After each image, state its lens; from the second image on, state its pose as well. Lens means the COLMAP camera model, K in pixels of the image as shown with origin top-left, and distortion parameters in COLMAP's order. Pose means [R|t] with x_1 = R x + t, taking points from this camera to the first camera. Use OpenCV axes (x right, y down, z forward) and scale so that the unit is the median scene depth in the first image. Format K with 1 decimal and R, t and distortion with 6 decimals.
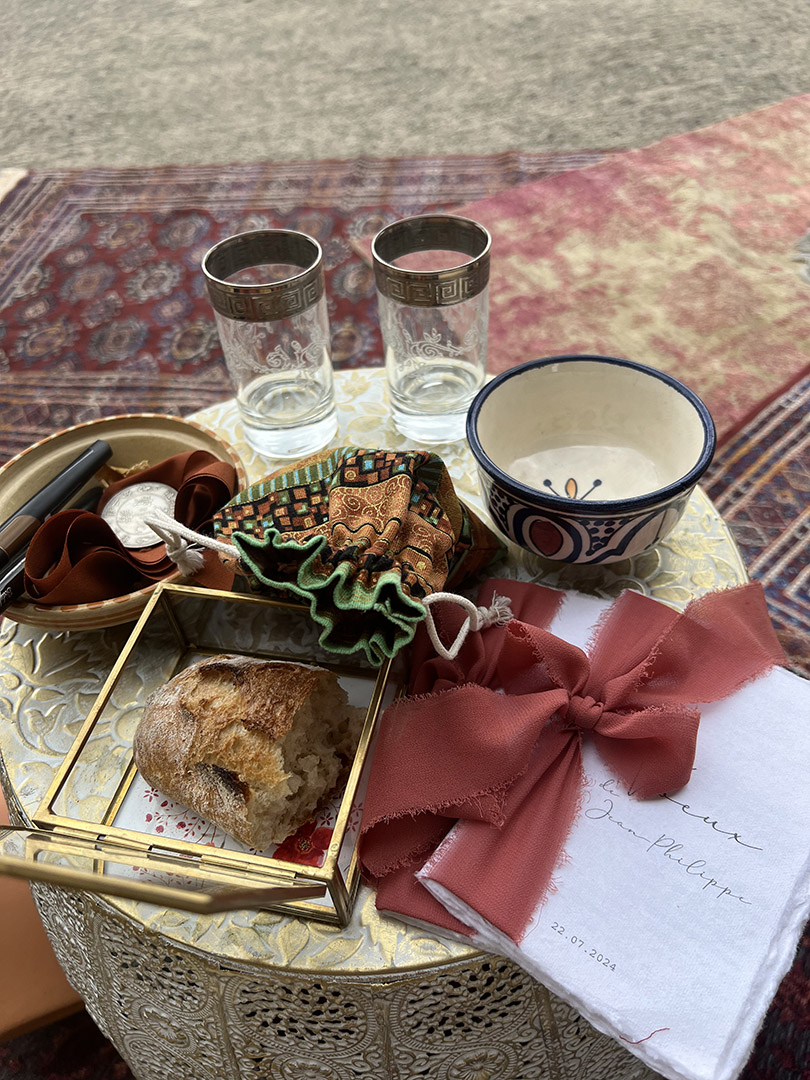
lens RADIAL K [[827.2, 0, 399.4], [0, 827.2, 541.6], [0, 0, 1]] dist [0.010708, -0.031450]
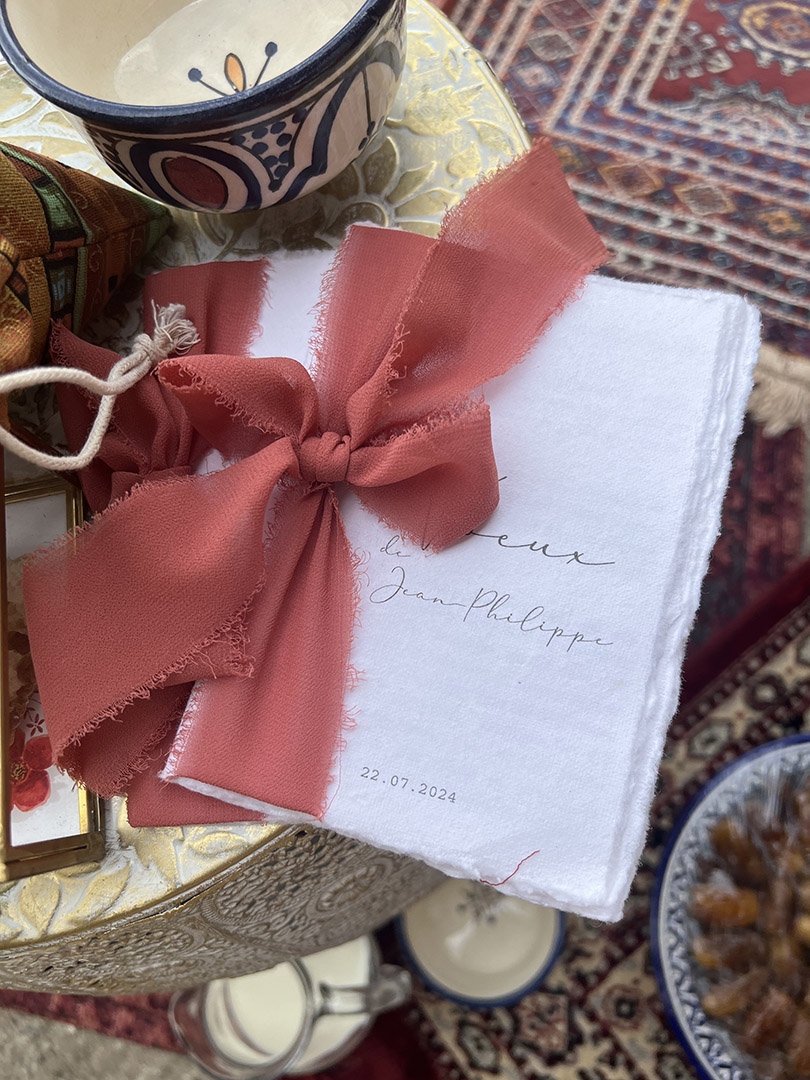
lens RADIAL K [[827.2, 0, 411.4], [0, 827.2, 538.0], [0, 0, 1]] dist [0.010708, -0.031450]
pose [[0.931648, -0.358129, 0.061444, 0.201095], [0.295241, 0.844660, 0.446522, -0.009941], [-0.211811, -0.397860, 0.892661, 0.345379]]
